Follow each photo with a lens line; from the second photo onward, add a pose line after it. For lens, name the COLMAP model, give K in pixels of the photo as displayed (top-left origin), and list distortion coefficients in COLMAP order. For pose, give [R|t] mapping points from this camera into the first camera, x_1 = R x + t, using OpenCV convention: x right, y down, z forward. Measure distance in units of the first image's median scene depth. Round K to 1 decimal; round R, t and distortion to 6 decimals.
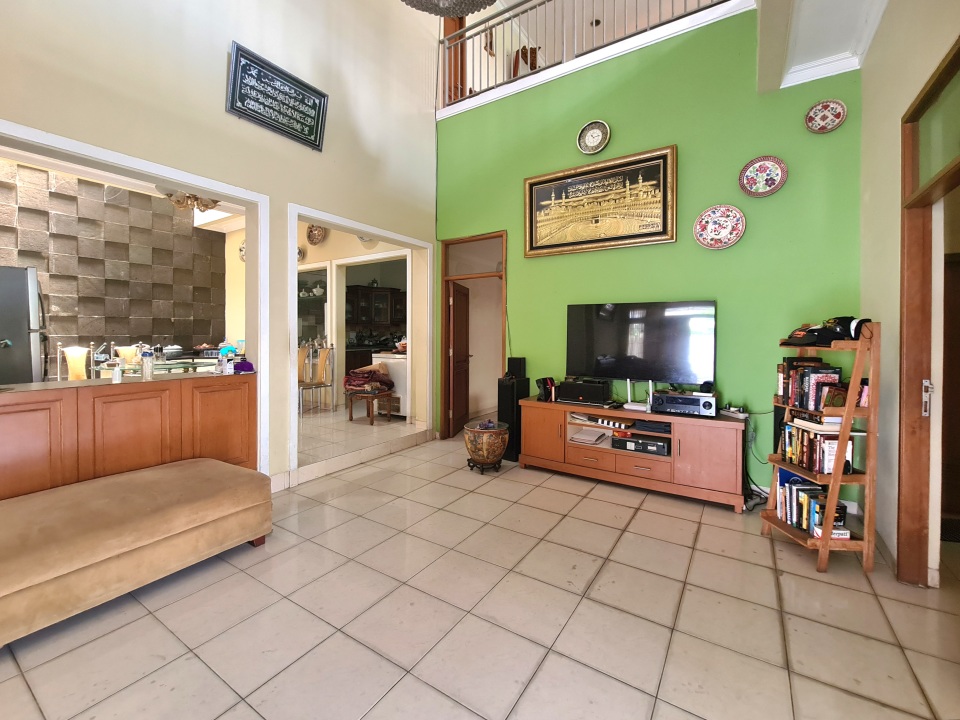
lens RADIAL K [[385.3, 0, 496.2], [0, 385.3, 337.4], [0, 0, 1]] dist [-0.000981, -0.000138]
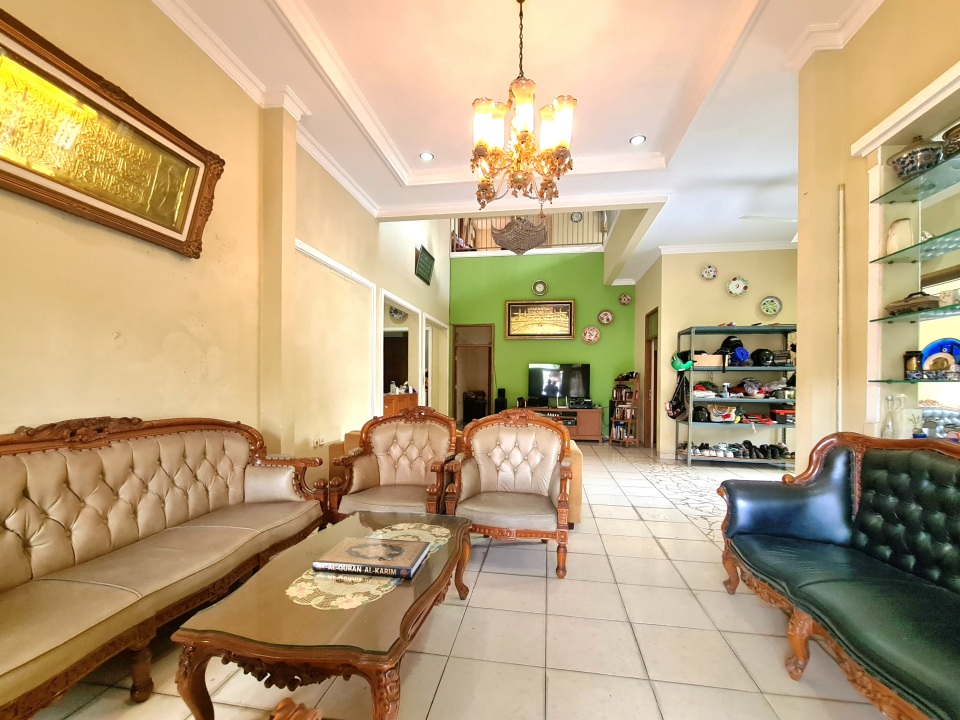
lens RADIAL K [[393.4, 0, 475.4], [0, 393.4, 385.8], [0, 0, 1]] dist [-0.005941, -0.000137]
pose [[0.921535, 0.003079, 0.388284, -1.102179], [-0.003389, 0.999994, 0.000114, 0.047771], [-0.388281, -0.001421, 0.921540, -1.065259]]
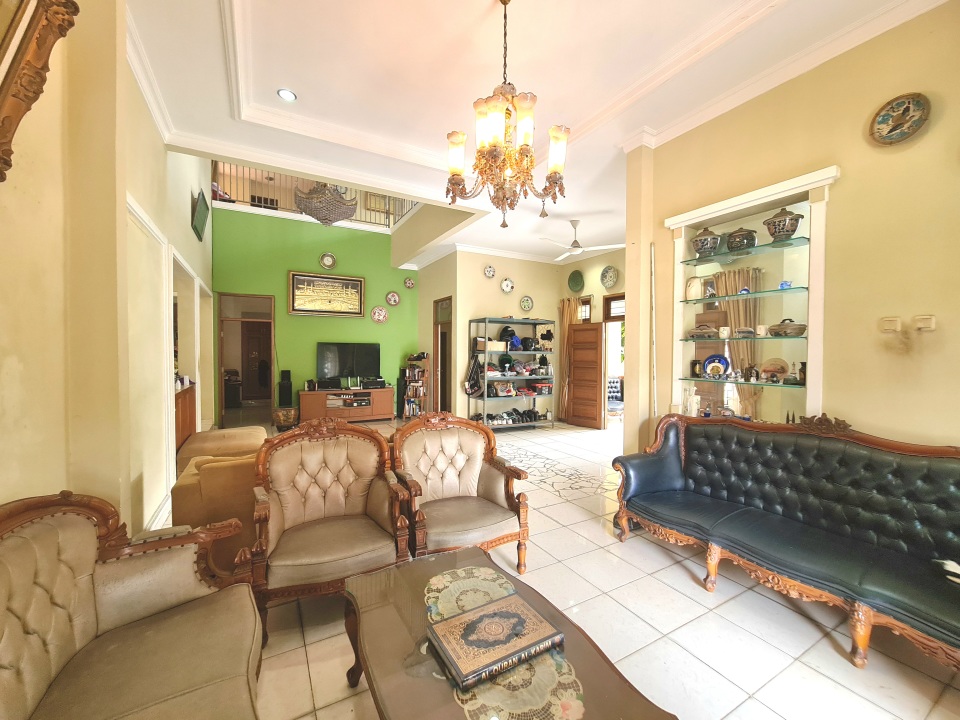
lens RADIAL K [[389.6, 0, 457.1], [0, 389.6, 361.5], [0, 0, 1]] dist [-0.008789, -0.000452]
pose [[0.498932, -0.020415, 0.866400, -1.391805], [0.003759, 0.999764, 0.021392, -0.030359], [-0.866633, -0.007417, 0.498891, -0.725032]]
